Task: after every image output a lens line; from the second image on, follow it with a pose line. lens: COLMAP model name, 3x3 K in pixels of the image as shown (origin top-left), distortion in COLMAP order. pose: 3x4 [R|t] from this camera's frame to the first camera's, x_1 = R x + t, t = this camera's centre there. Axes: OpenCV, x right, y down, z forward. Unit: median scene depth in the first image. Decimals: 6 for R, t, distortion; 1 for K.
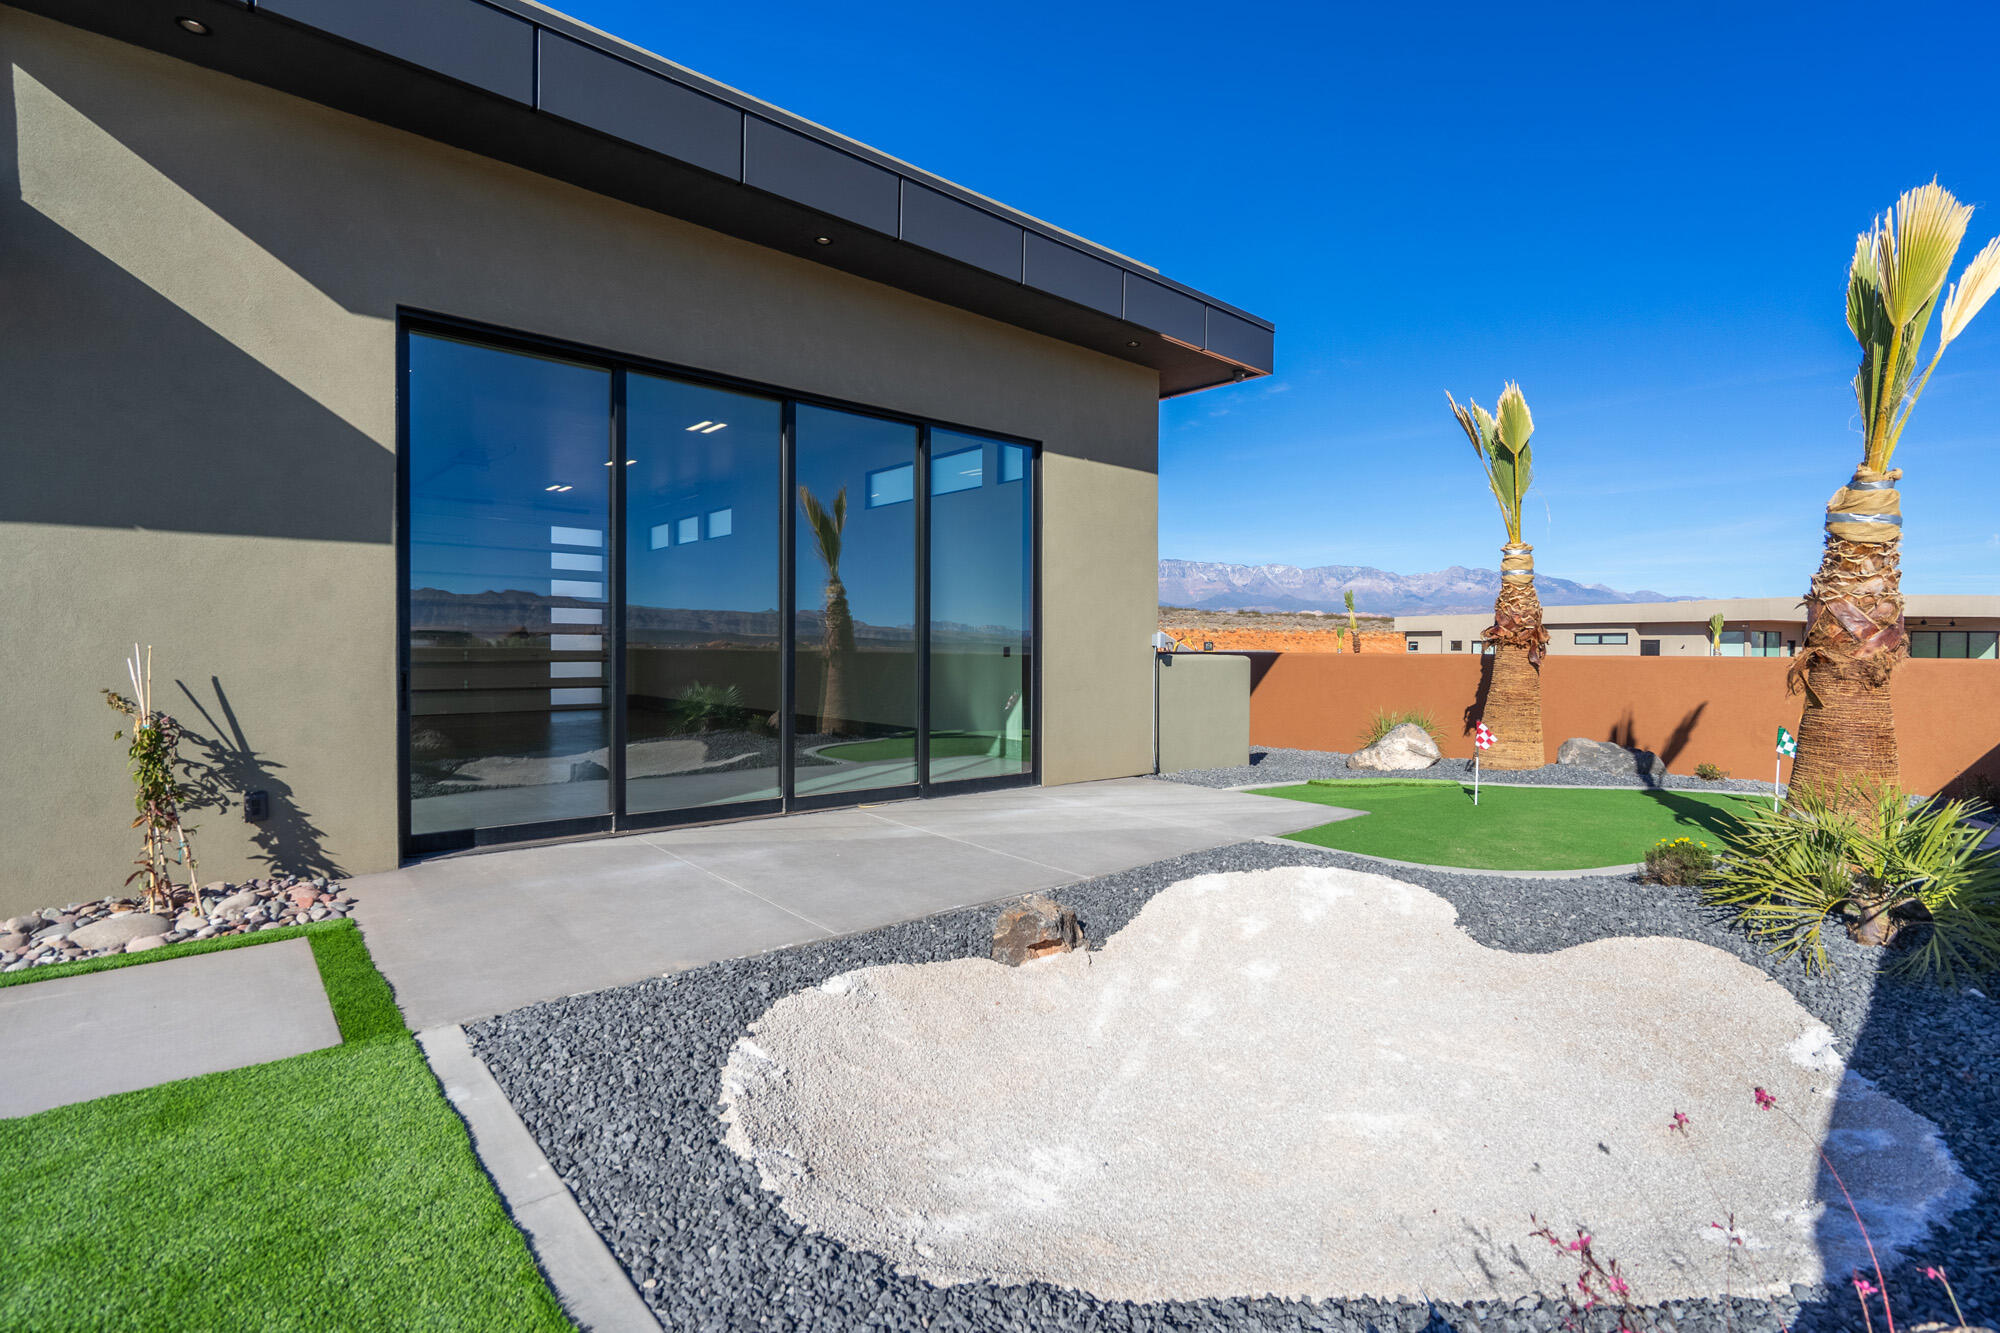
lens RADIAL K [[948.5, 0, 984.4], [0, 948.5, 648.0], [0, 0, 1]] dist [0.003403, -0.001265]
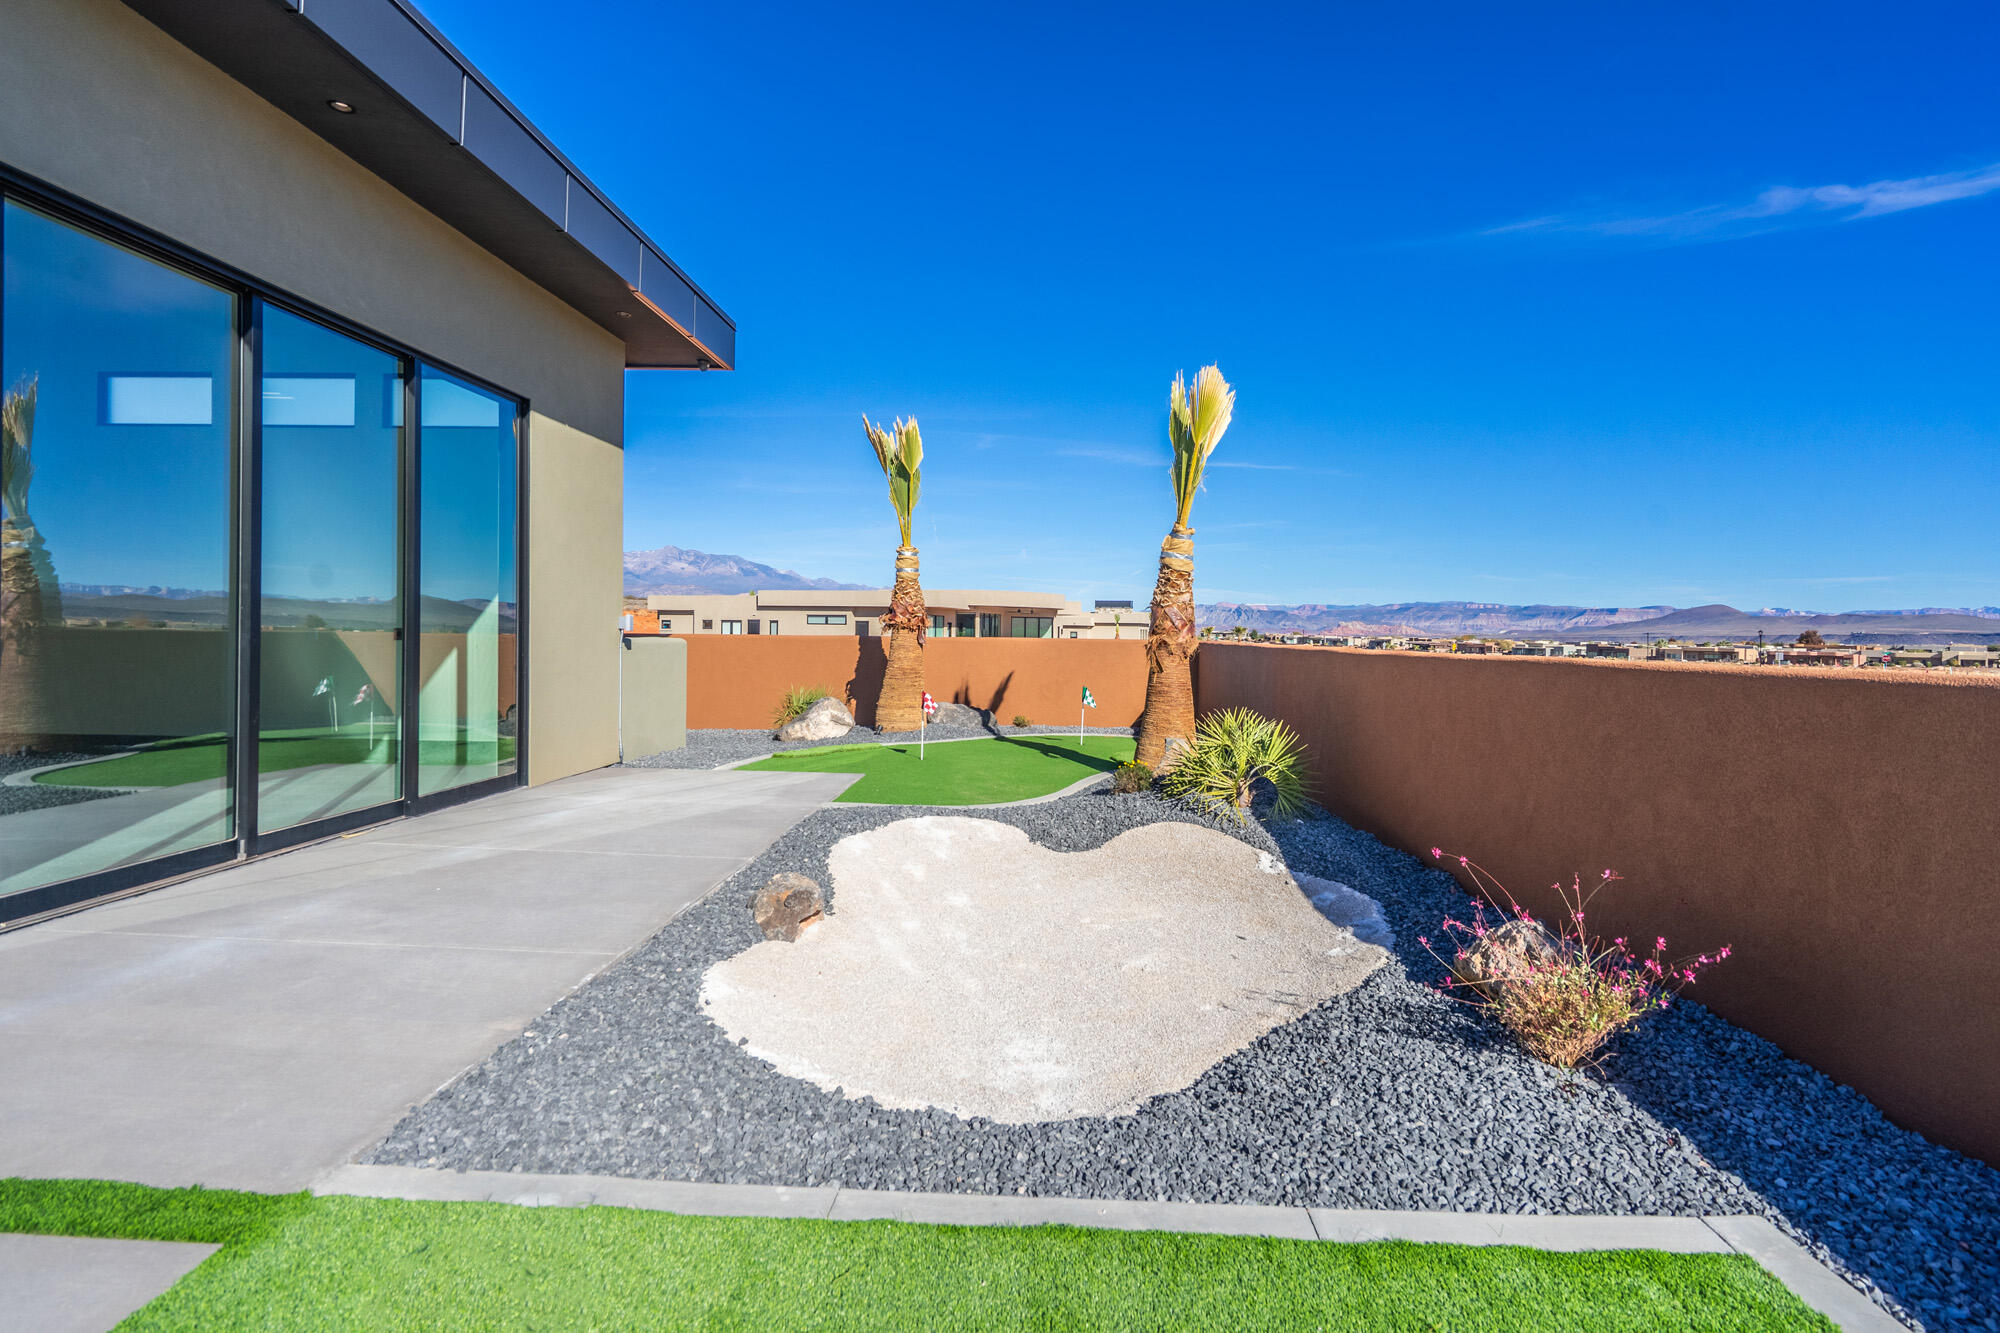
lens RADIAL K [[948.5, 0, 1030.3], [0, 948.5, 651.7], [0, 0, 1]] dist [0.003403, -0.001265]
pose [[0.681003, -0.013164, 0.732162, -0.444148], [-0.007529, 0.999660, 0.024977, -0.011817], [-0.732242, -0.022521, 0.680672, 0.076970]]
